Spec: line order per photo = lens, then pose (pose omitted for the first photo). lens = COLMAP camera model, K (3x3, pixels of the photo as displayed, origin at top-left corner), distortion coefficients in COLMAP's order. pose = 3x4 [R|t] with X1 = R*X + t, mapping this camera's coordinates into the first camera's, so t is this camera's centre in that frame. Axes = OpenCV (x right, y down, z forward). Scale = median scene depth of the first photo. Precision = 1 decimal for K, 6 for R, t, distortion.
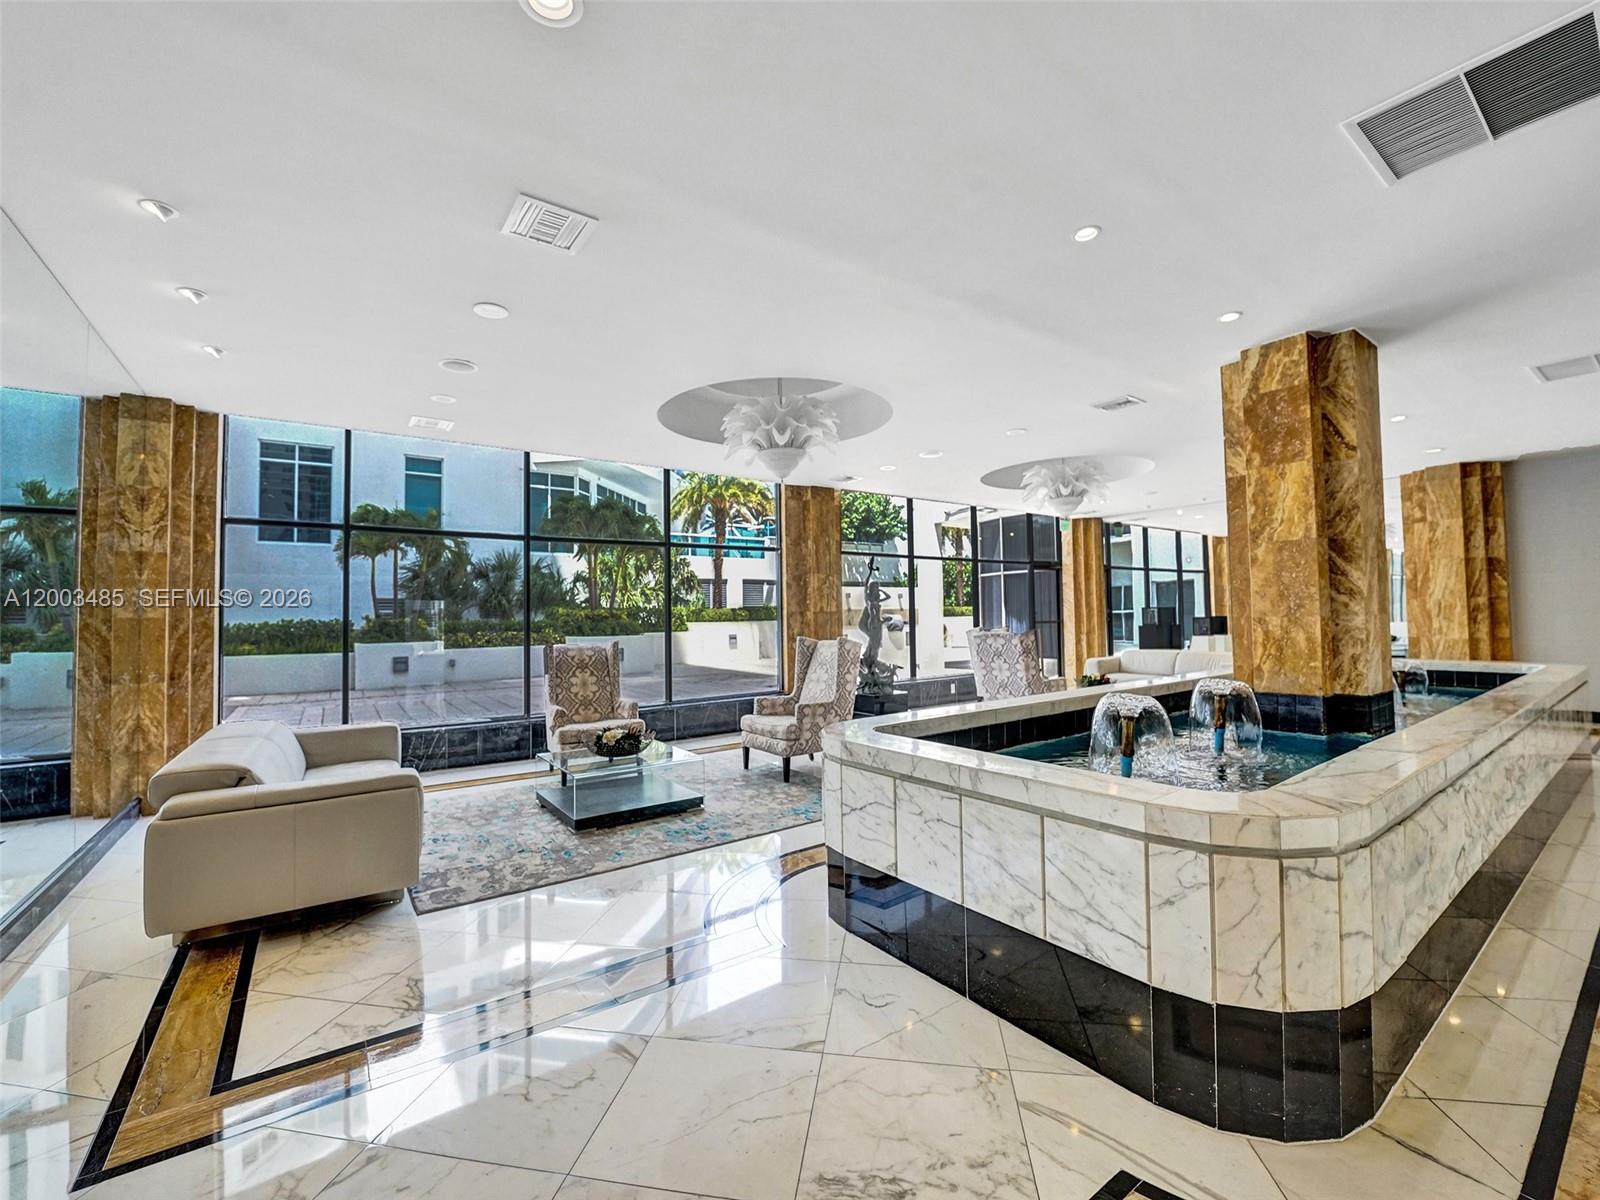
lens RADIAL K [[662.2, 0, 797.8], [0, 662.2, 595.3], [0, 0, 1]] dist [-0.000851, -0.000063]
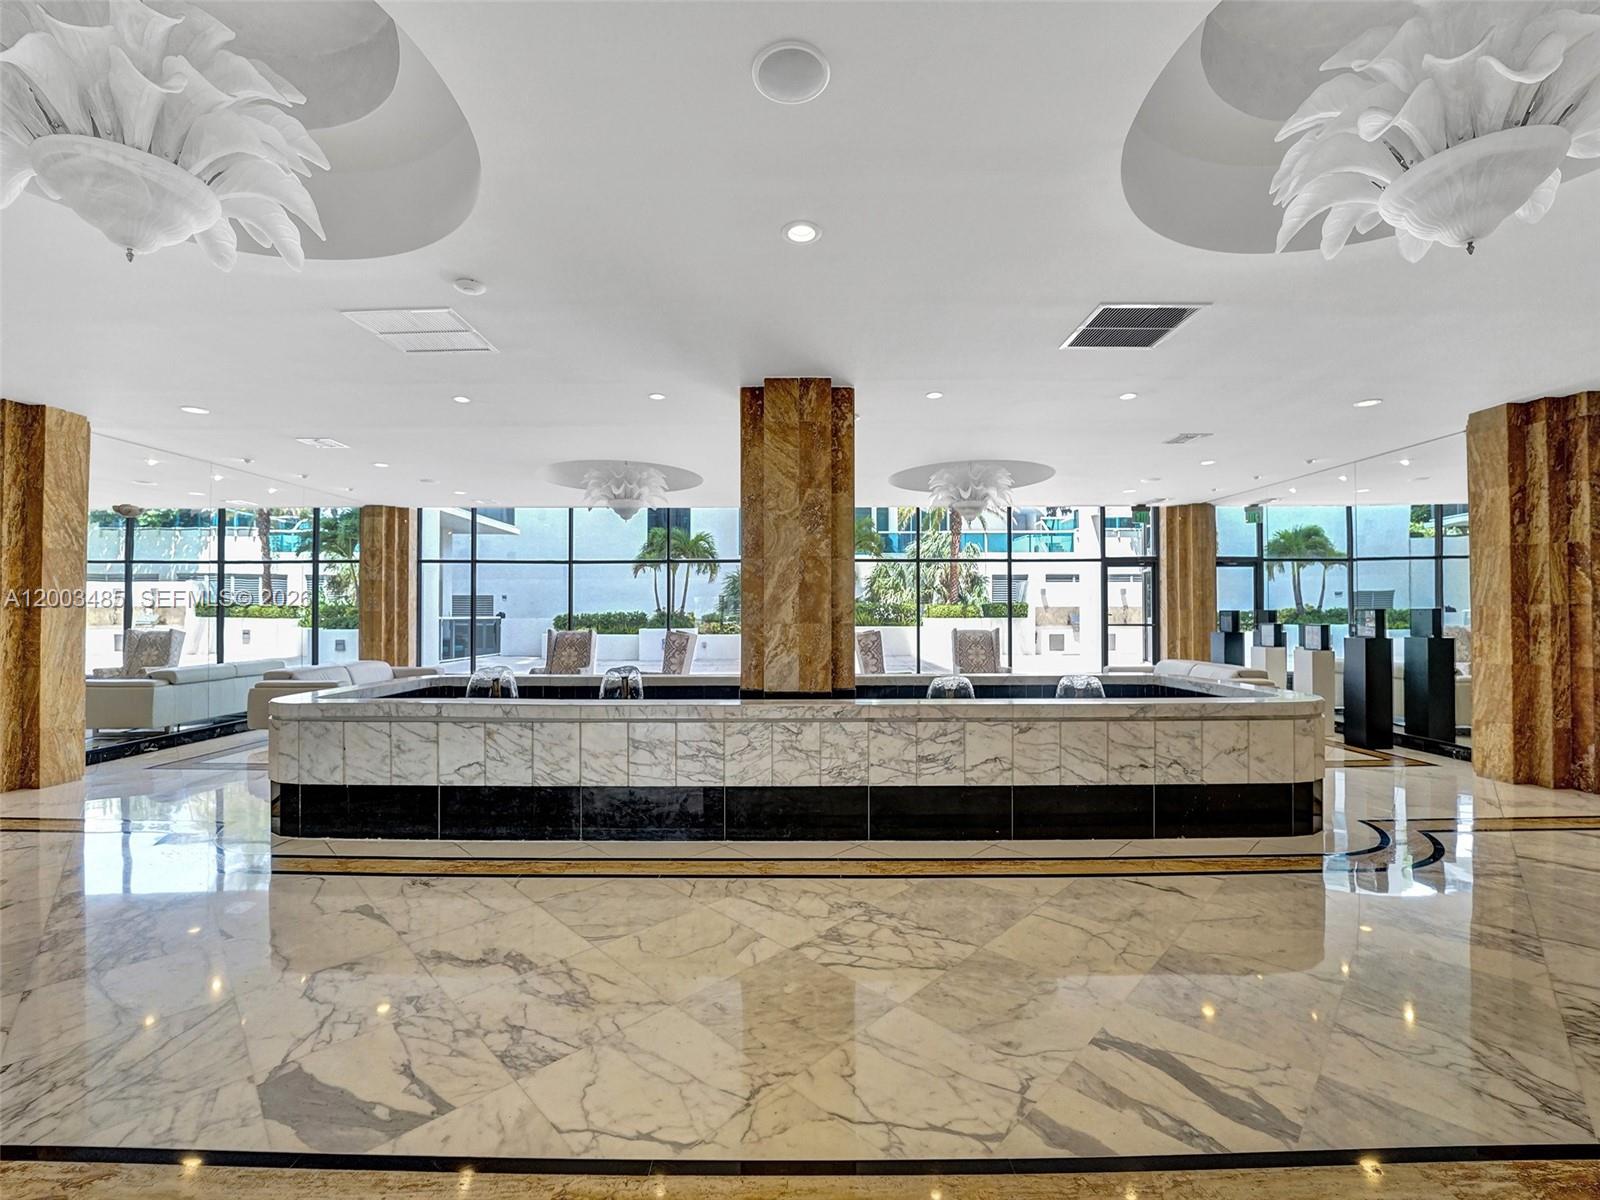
lens RADIAL K [[662.2, 0, 801.6], [0, 662.2, 609.6], [0, 0, 1]] dist [-0.000851, -0.000063]
pose [[0.819656, 0.012876, -0.572711, 0.798079], [0.004514, 0.999571, 0.028933, -0.013729], [0.572838, -0.026301, 0.819247, 0.030188]]
